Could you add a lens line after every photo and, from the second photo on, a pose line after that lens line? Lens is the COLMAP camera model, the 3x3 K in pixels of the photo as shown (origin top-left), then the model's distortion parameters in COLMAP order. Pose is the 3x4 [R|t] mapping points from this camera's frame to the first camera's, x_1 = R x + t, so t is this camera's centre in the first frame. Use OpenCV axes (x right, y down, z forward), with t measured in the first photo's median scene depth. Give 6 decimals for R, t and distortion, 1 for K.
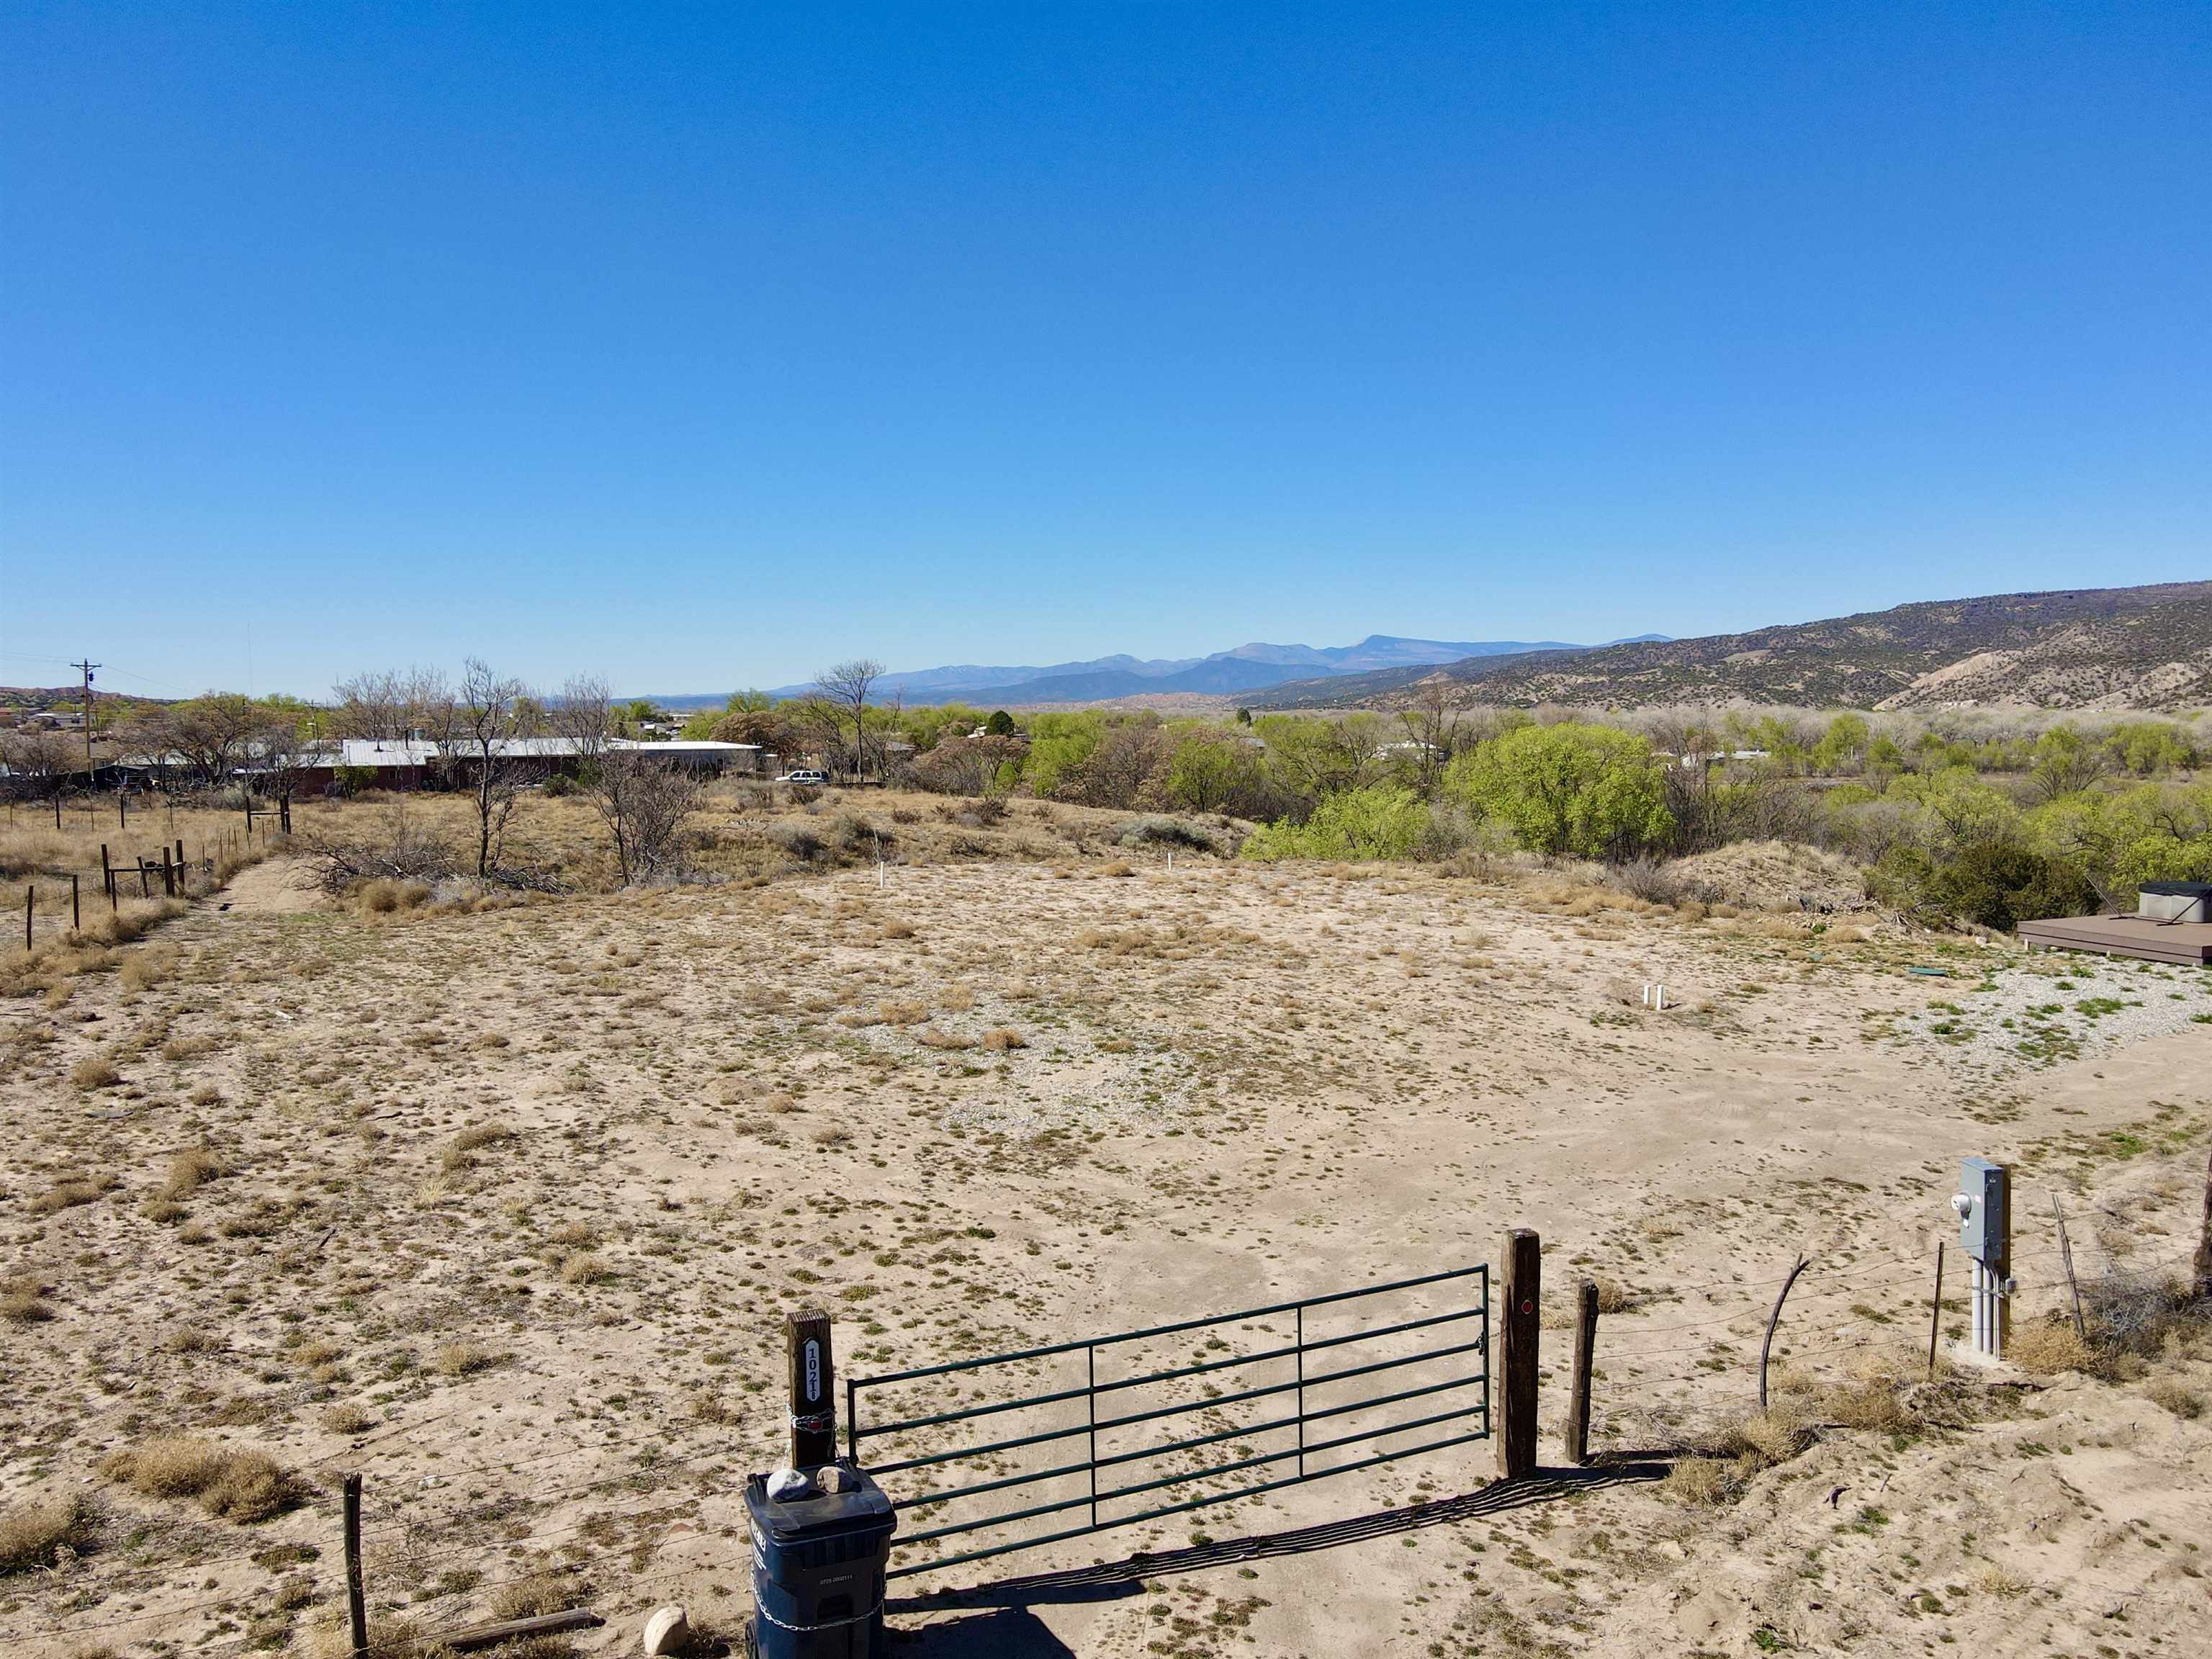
lens RADIAL K [[1656.4, 0, 1049.8], [0, 1656.4, 824.4], [0, 0, 1]] dist [-0.037942, 0.056555]
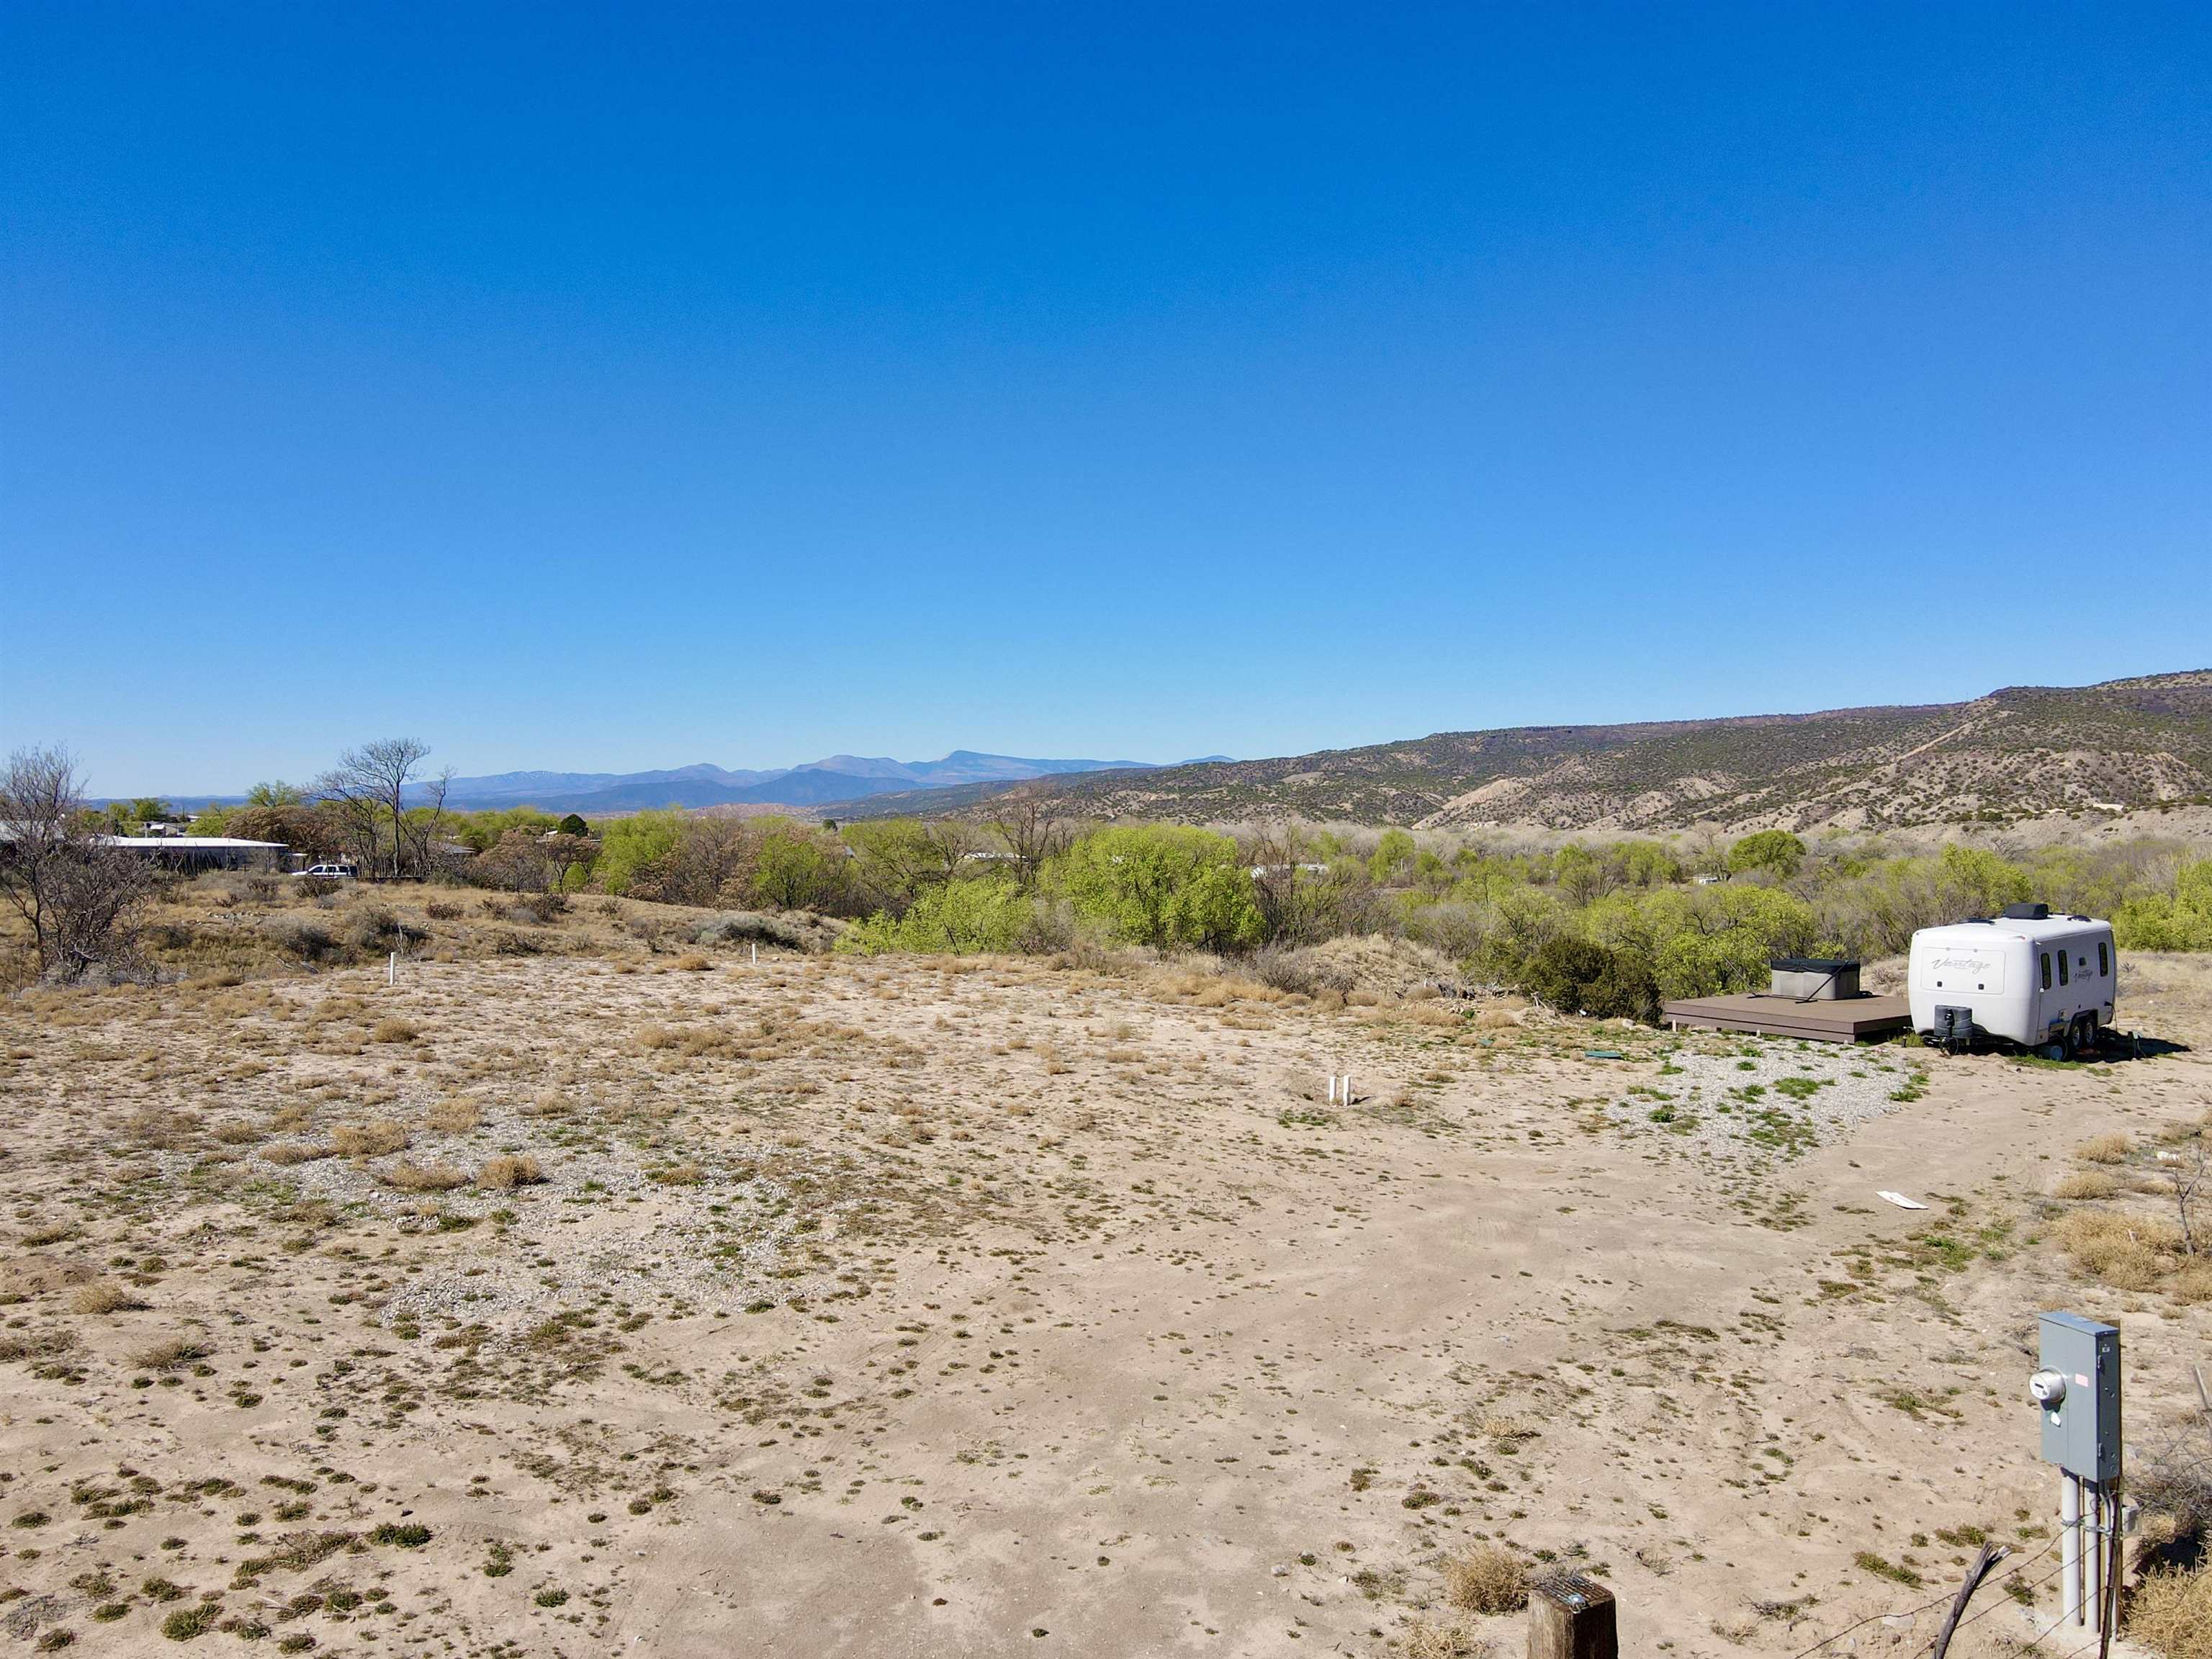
lens RADIAL K [[1655.9, 0, 1081.9], [0, 1655.9, 814.5], [0, 0, 1]] dist [-0.007705, 0.032192]
pose [[0.964332, 0.016211, 0.264200, 0.004580], [0.003377, 0.997288, -0.073517, 0.008311], [-0.264675, 0.071787, 0.961662, 0.066936]]
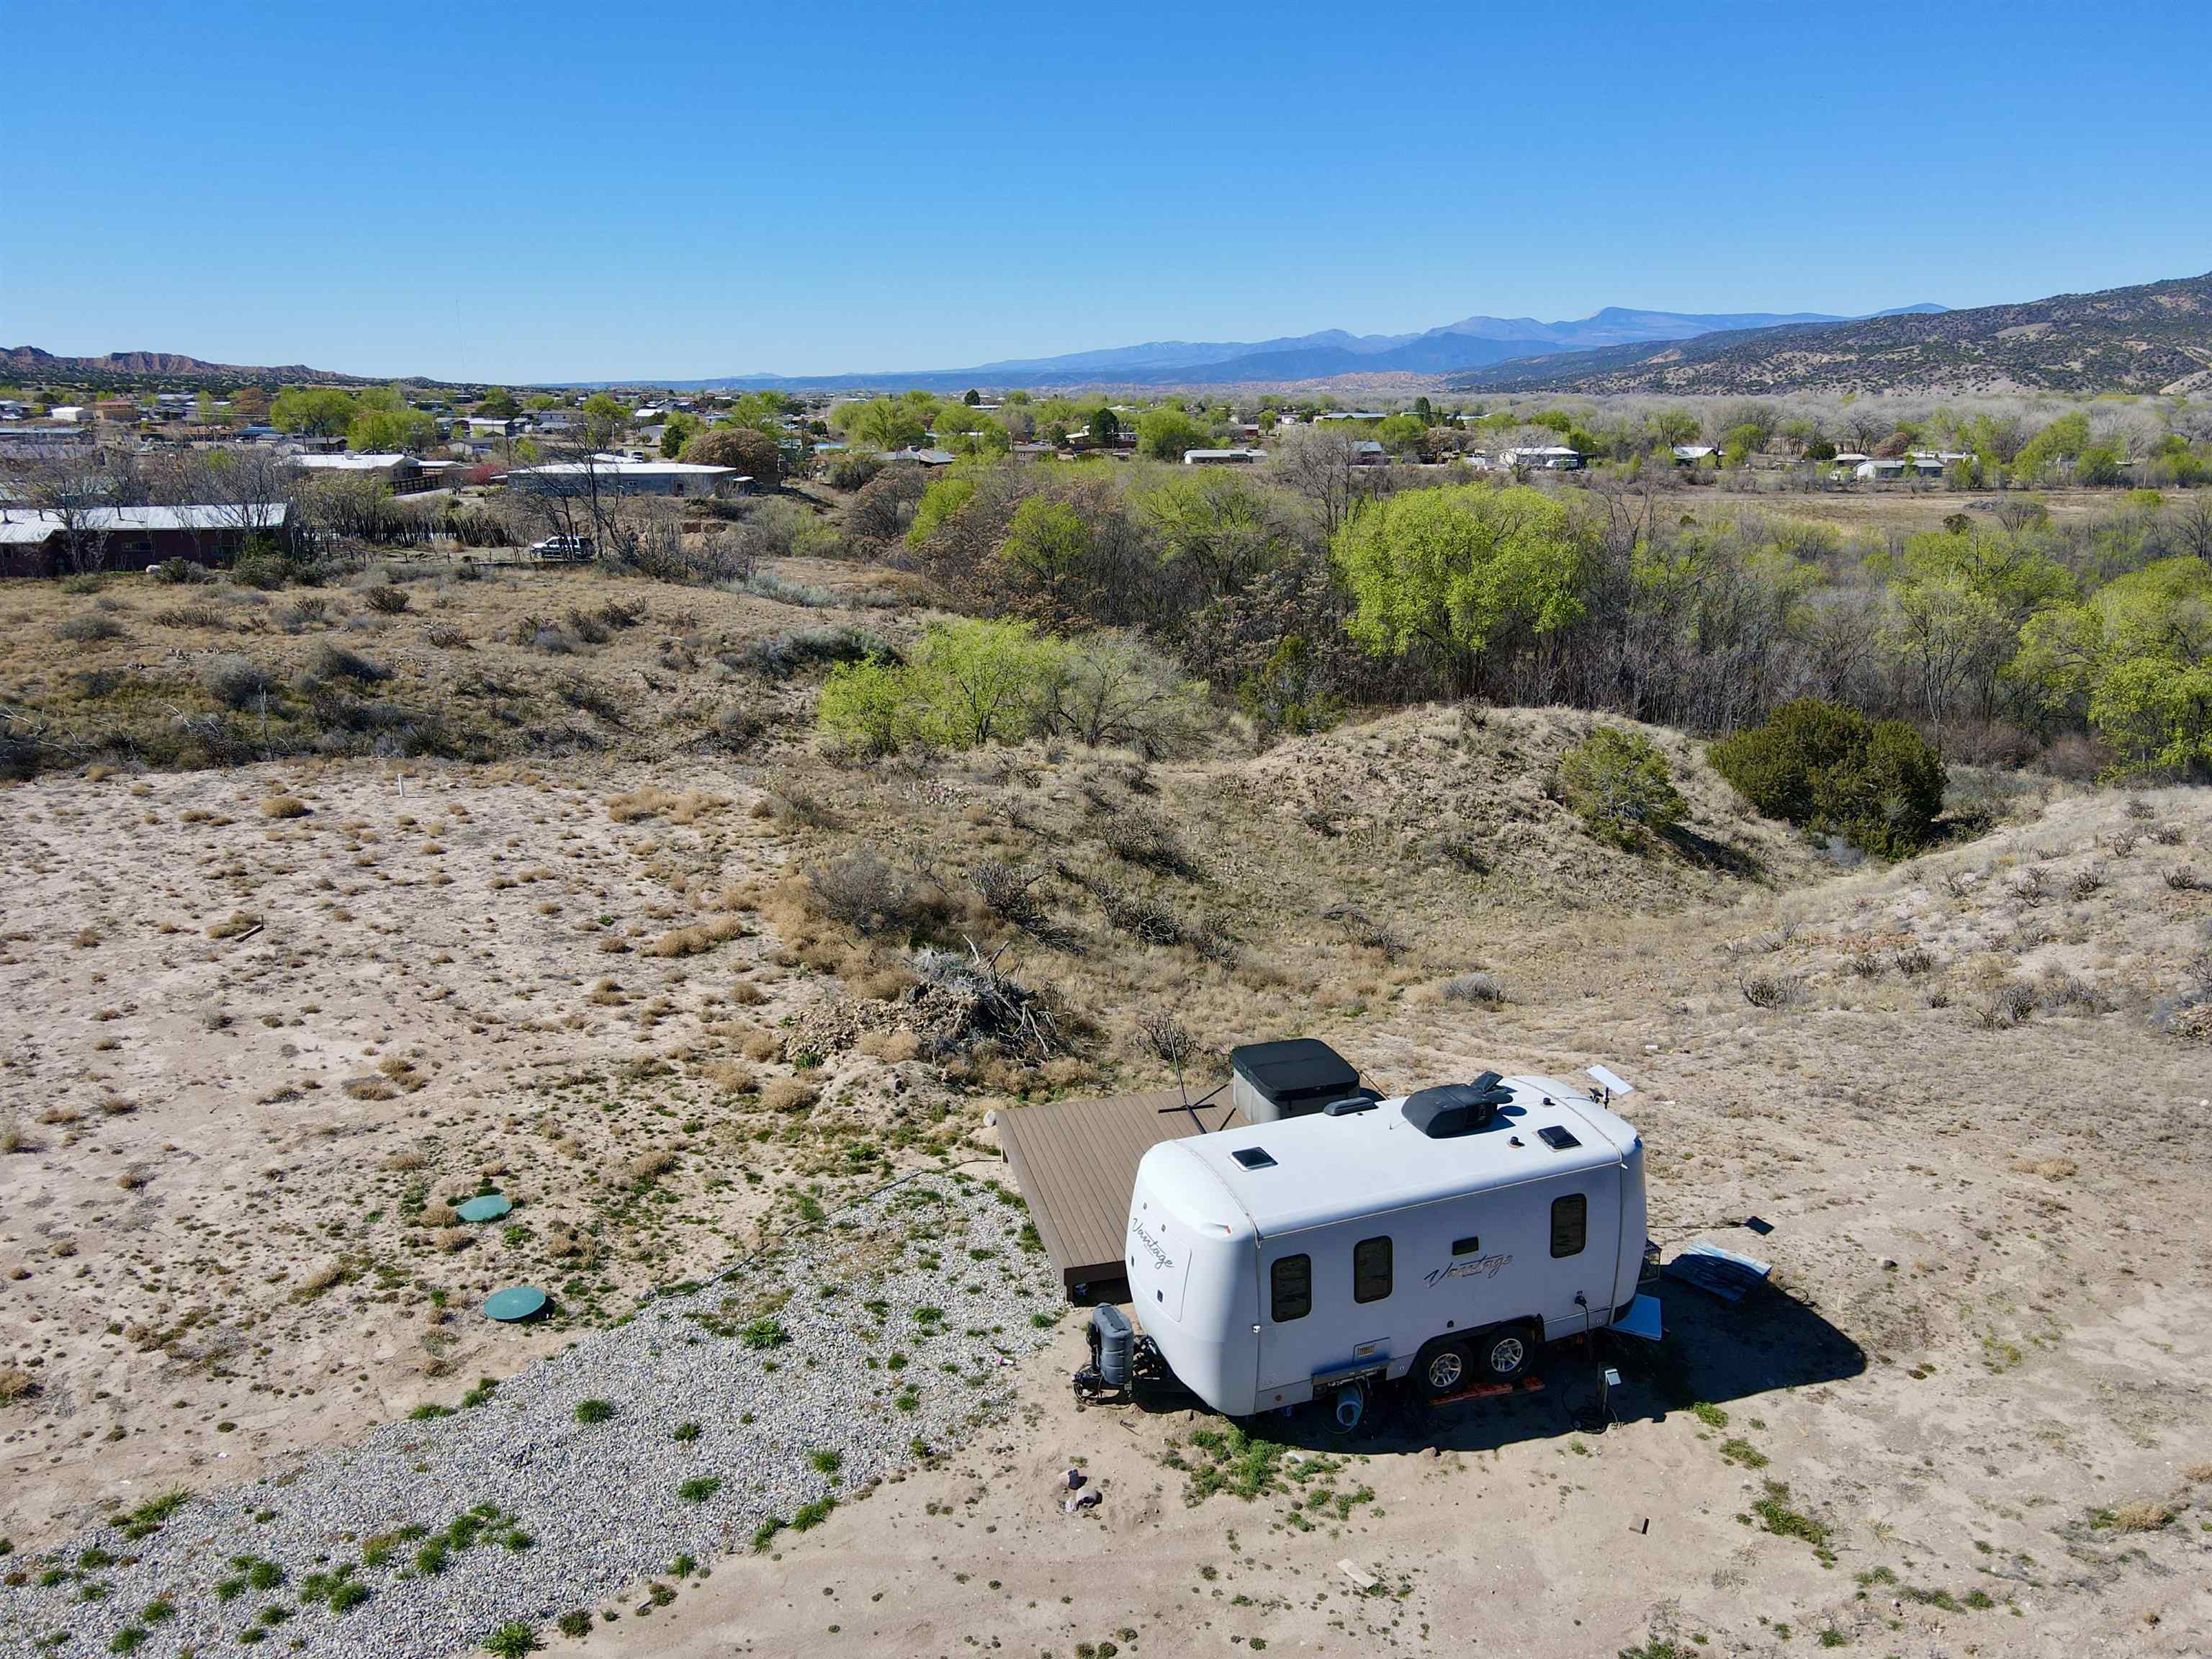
lens RADIAL K [[1645.5, 0, 1075.0], [0, 1645.5, 795.9], [0, 0, 1]] dist [0.009106, 0.006854]
pose [[0.993342, 0.030681, -0.111042, 0.273855], [-0.010902, 0.984593, 0.174521, -0.063668], [0.114686, -0.172149, 0.978372, 0.176864]]
